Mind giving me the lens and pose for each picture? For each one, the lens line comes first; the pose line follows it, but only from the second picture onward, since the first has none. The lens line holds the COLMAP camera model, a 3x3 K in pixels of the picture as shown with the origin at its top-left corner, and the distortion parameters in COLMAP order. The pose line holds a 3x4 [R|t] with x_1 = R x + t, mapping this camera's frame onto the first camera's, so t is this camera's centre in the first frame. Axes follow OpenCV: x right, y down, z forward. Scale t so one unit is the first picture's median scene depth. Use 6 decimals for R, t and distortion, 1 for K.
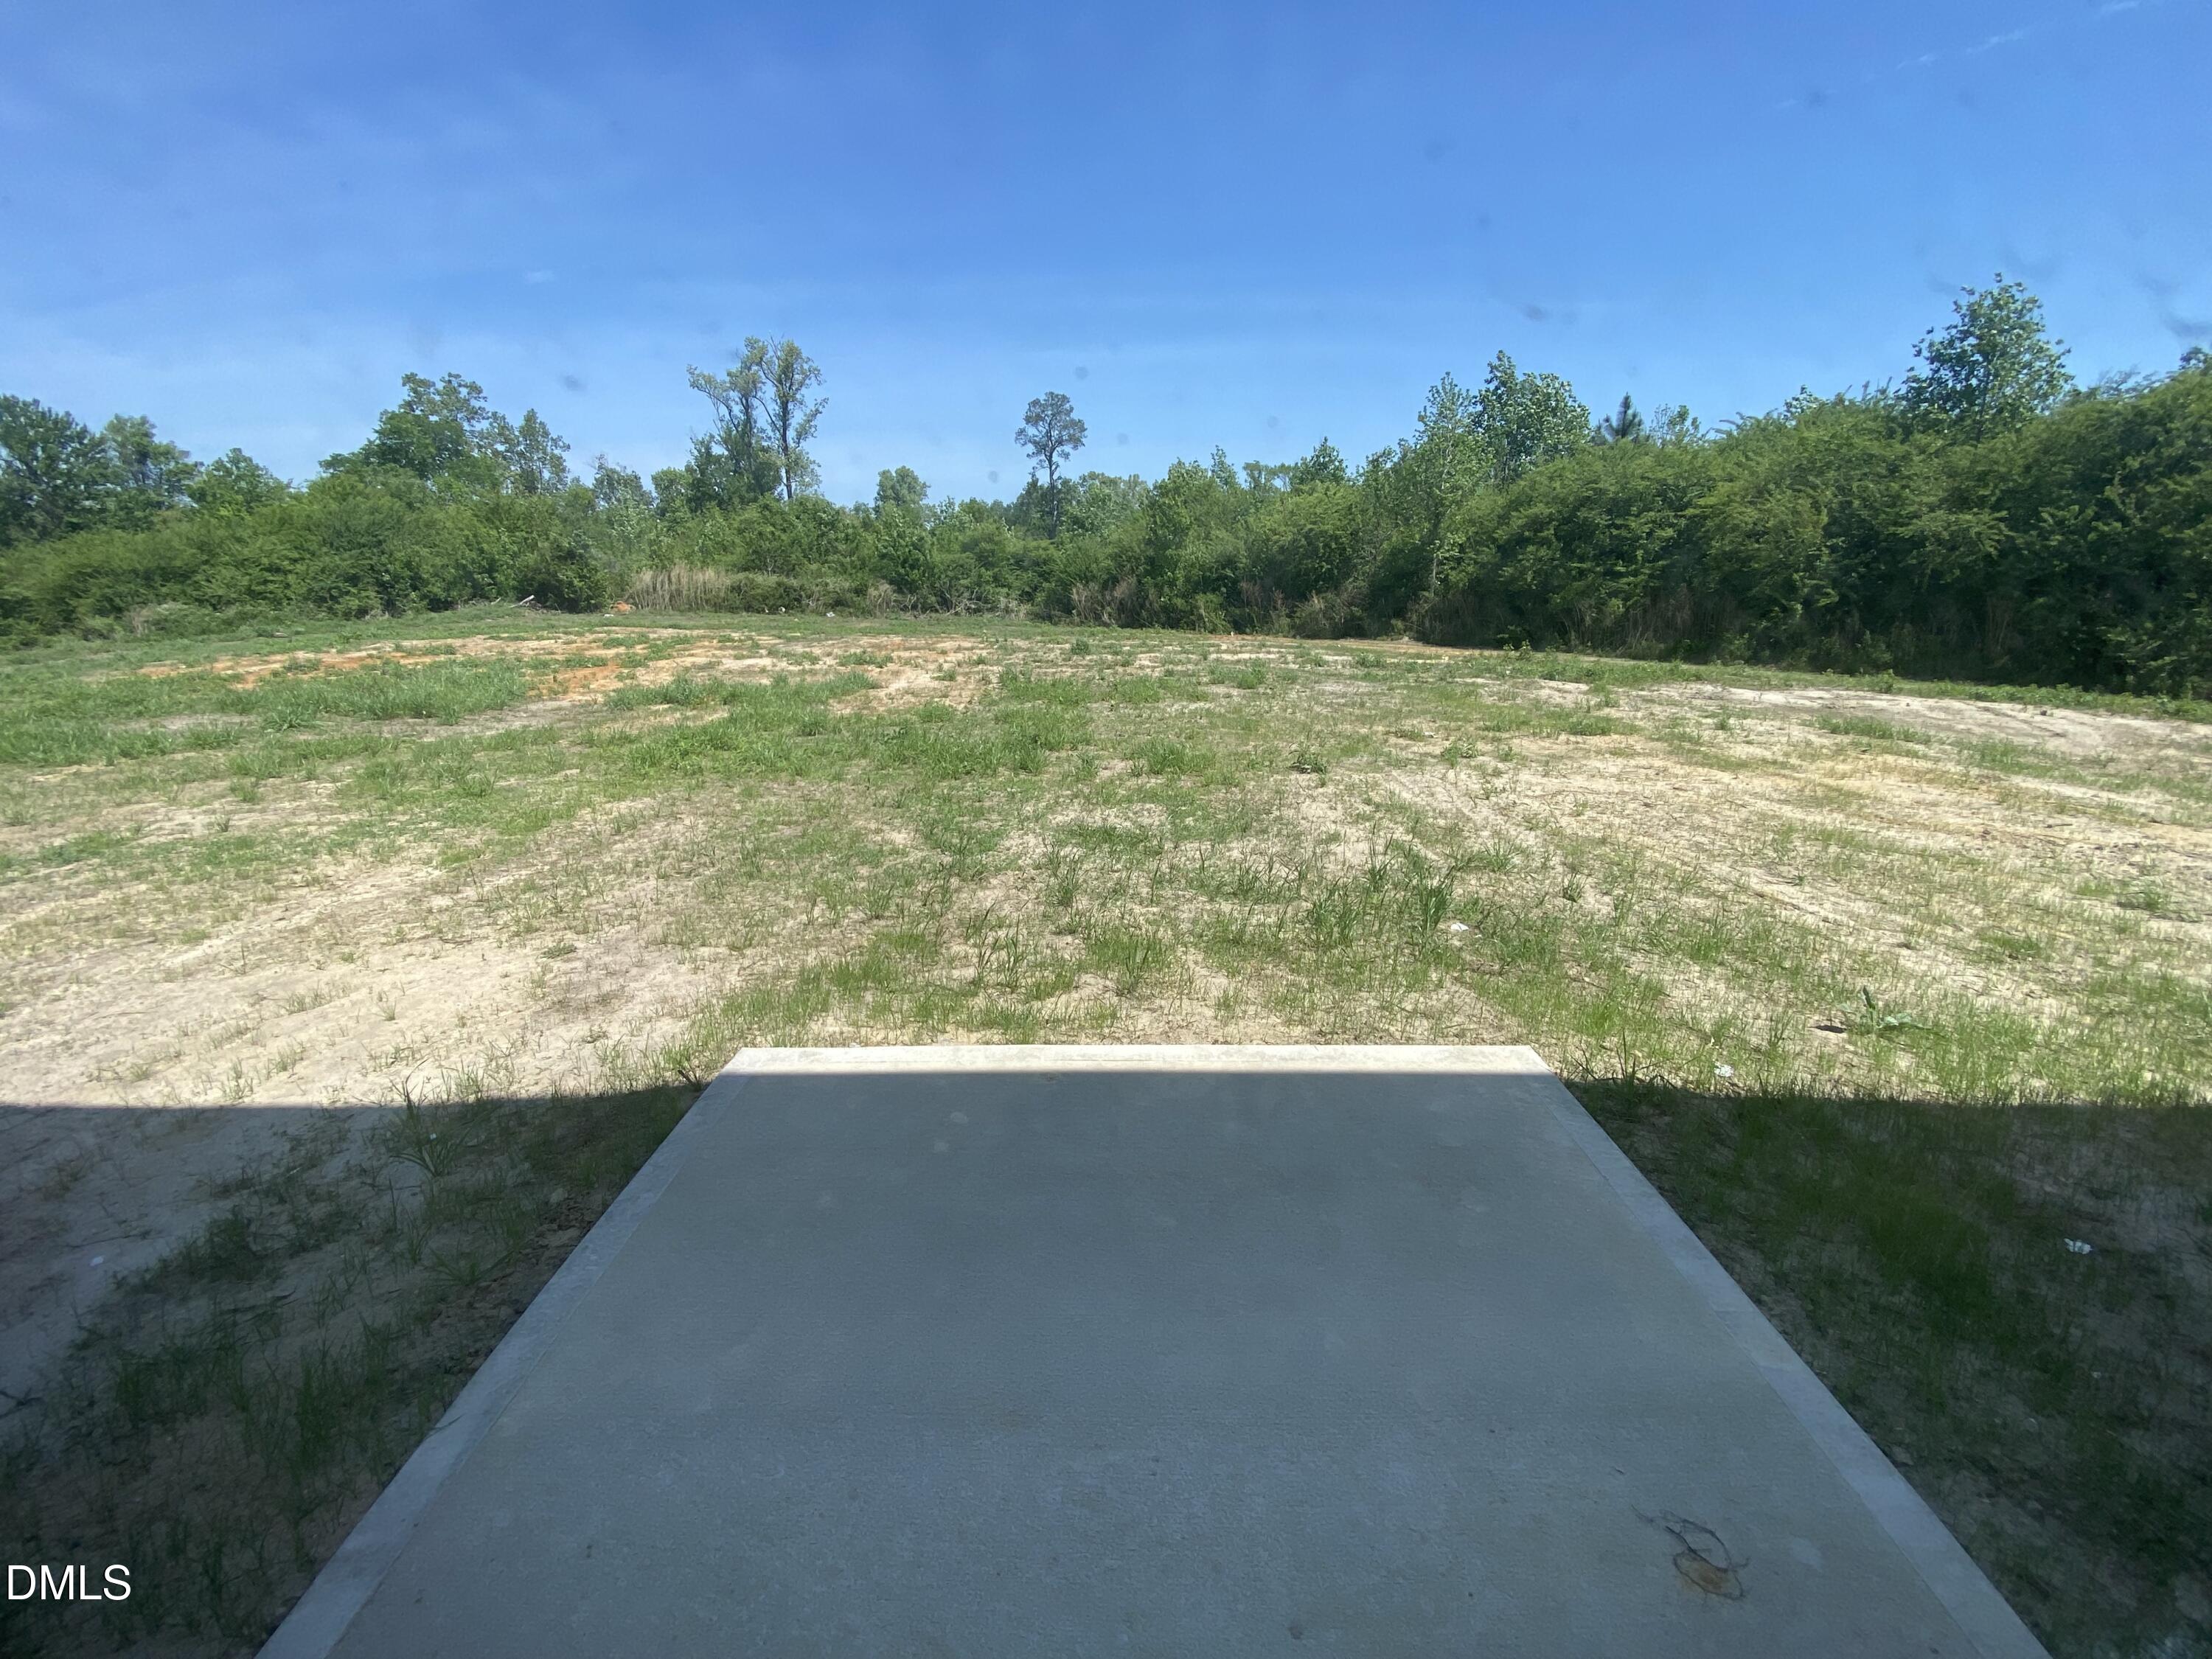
lens RADIAL K [[900.4, 0, 1106.2], [0, 900.4, 837.1], [0, 0, 1]] dist [-0.007636, -0.003619]
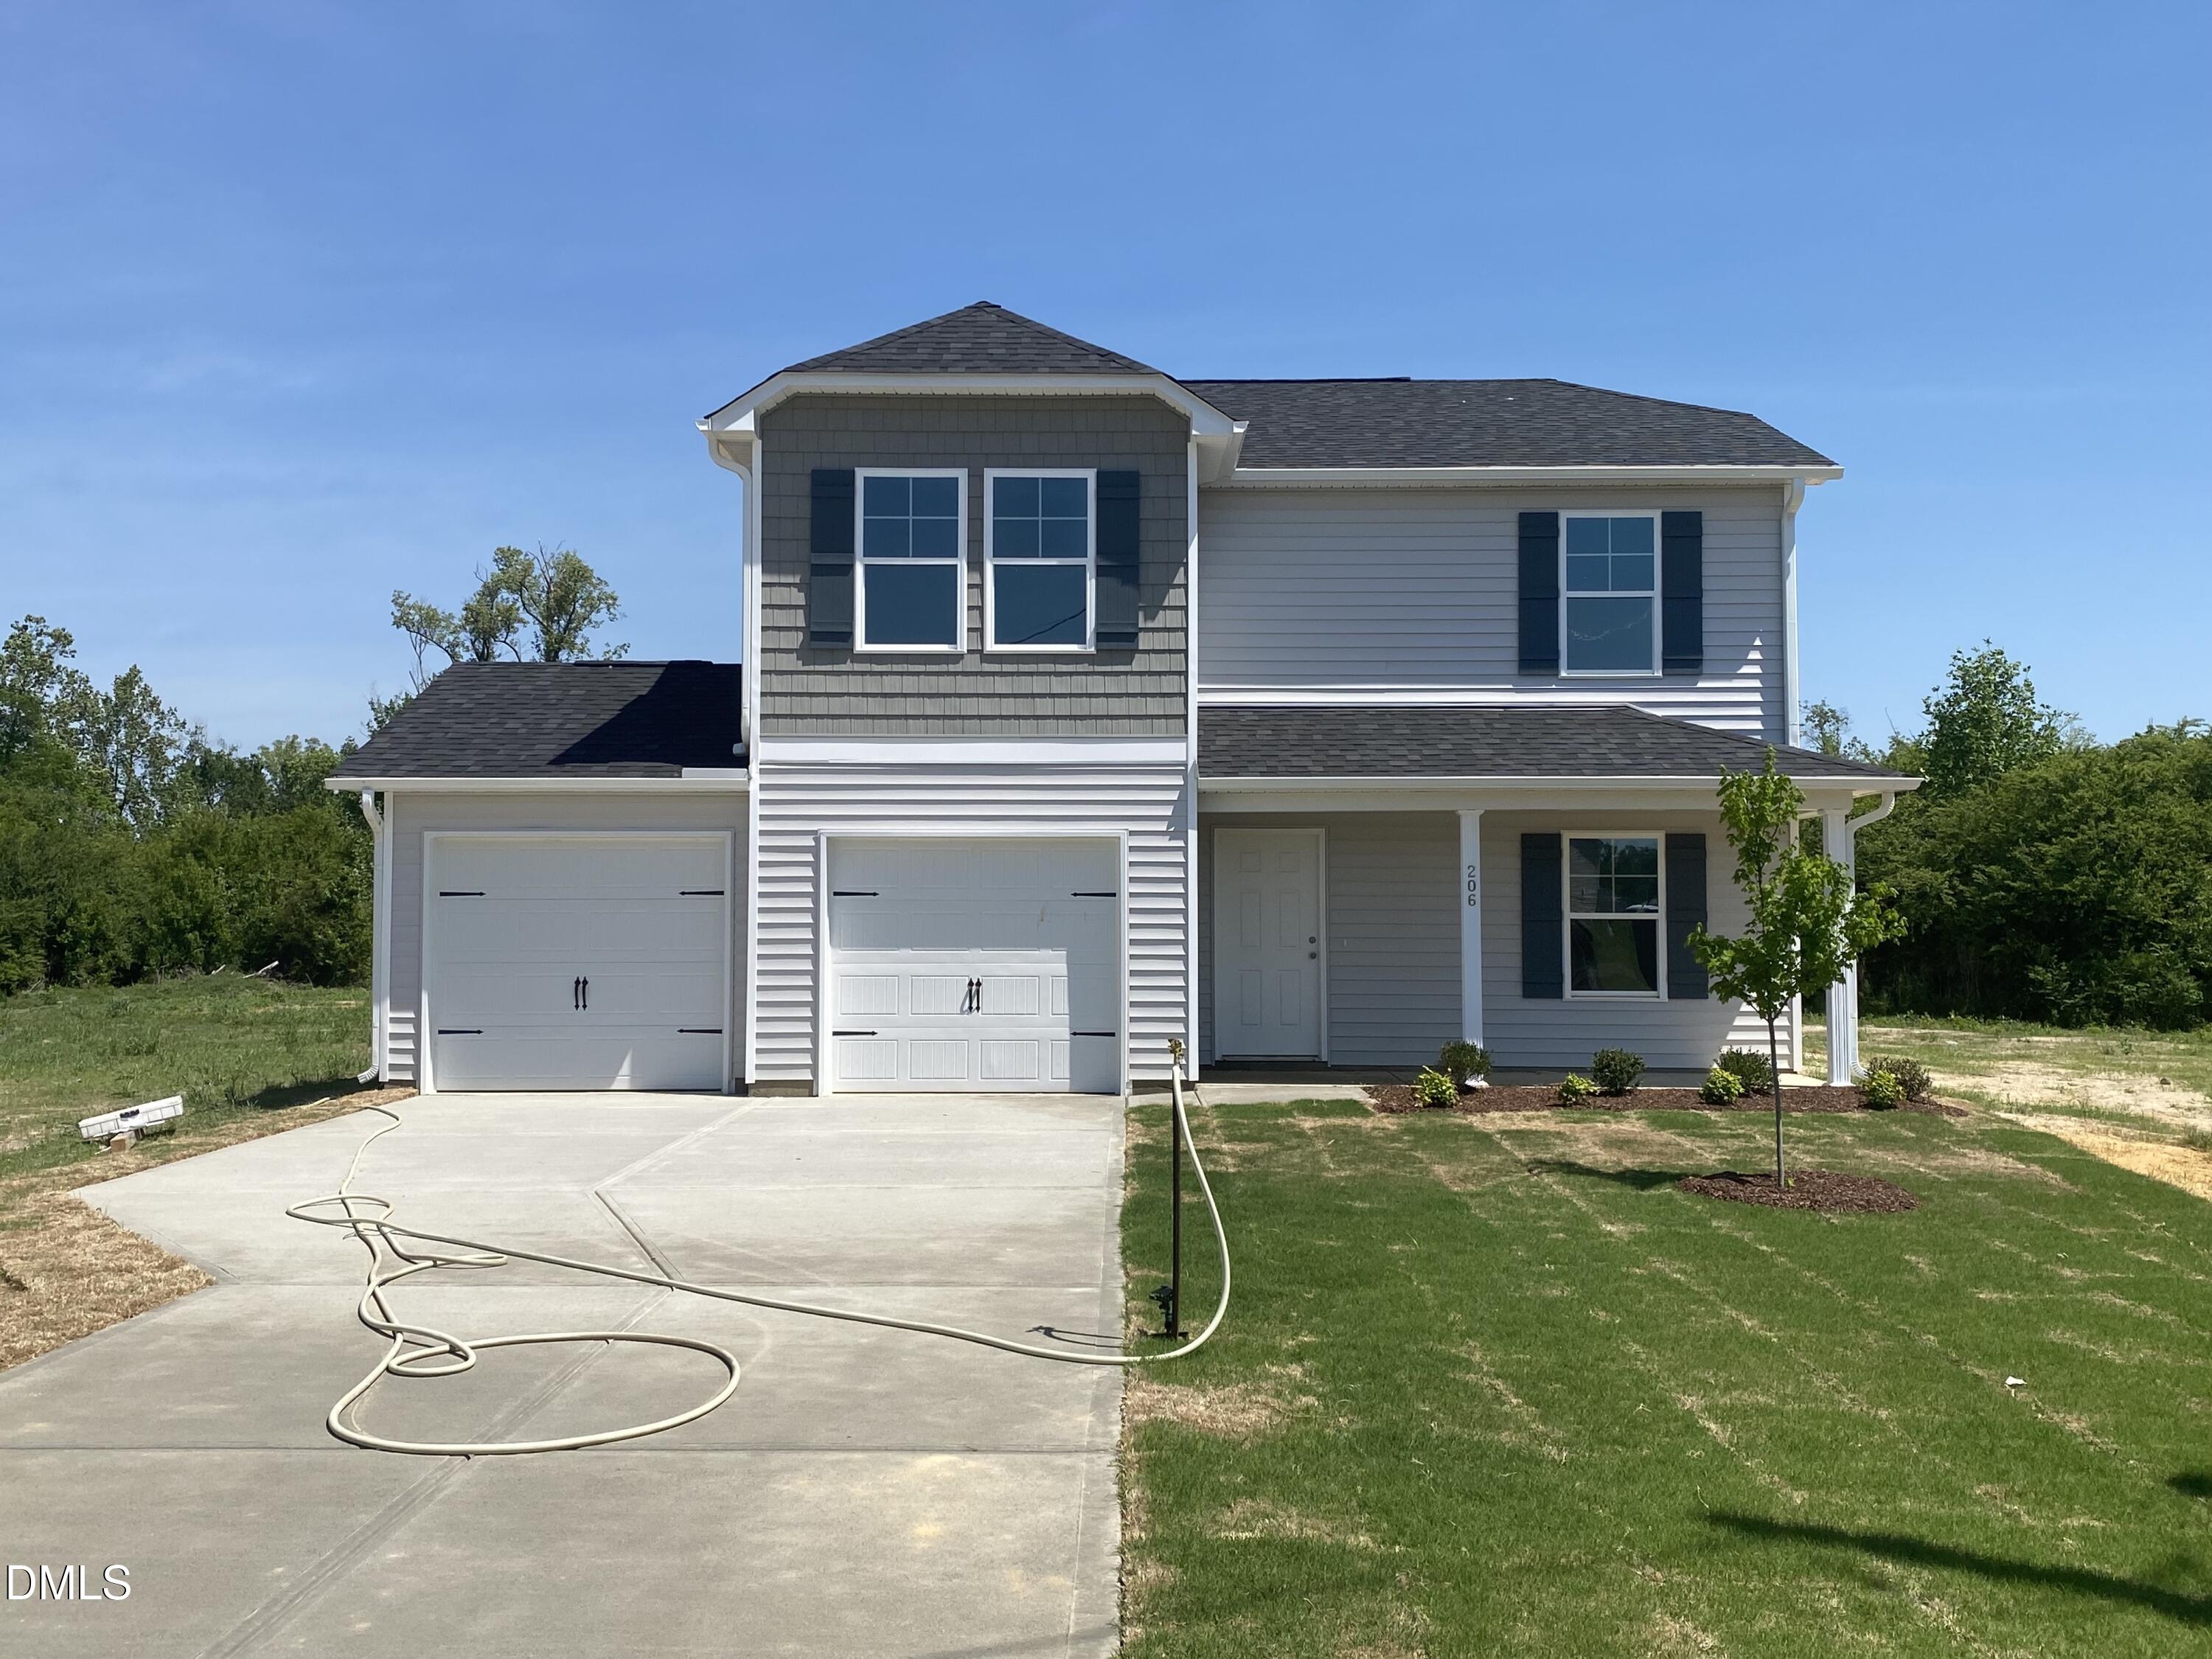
lens RADIAL K [[2110.4, 0, 1109.5], [0, 2110.4, 845.3], [0, 0, 1]] dist [0.013225, 0.000000]
pose [[0.999983, -0.000577, -0.005877, 0.016981], [-0.001370, 0.945436, -0.325806, 0.306851], [0.005744, 0.325808, 0.945418, -0.987553]]
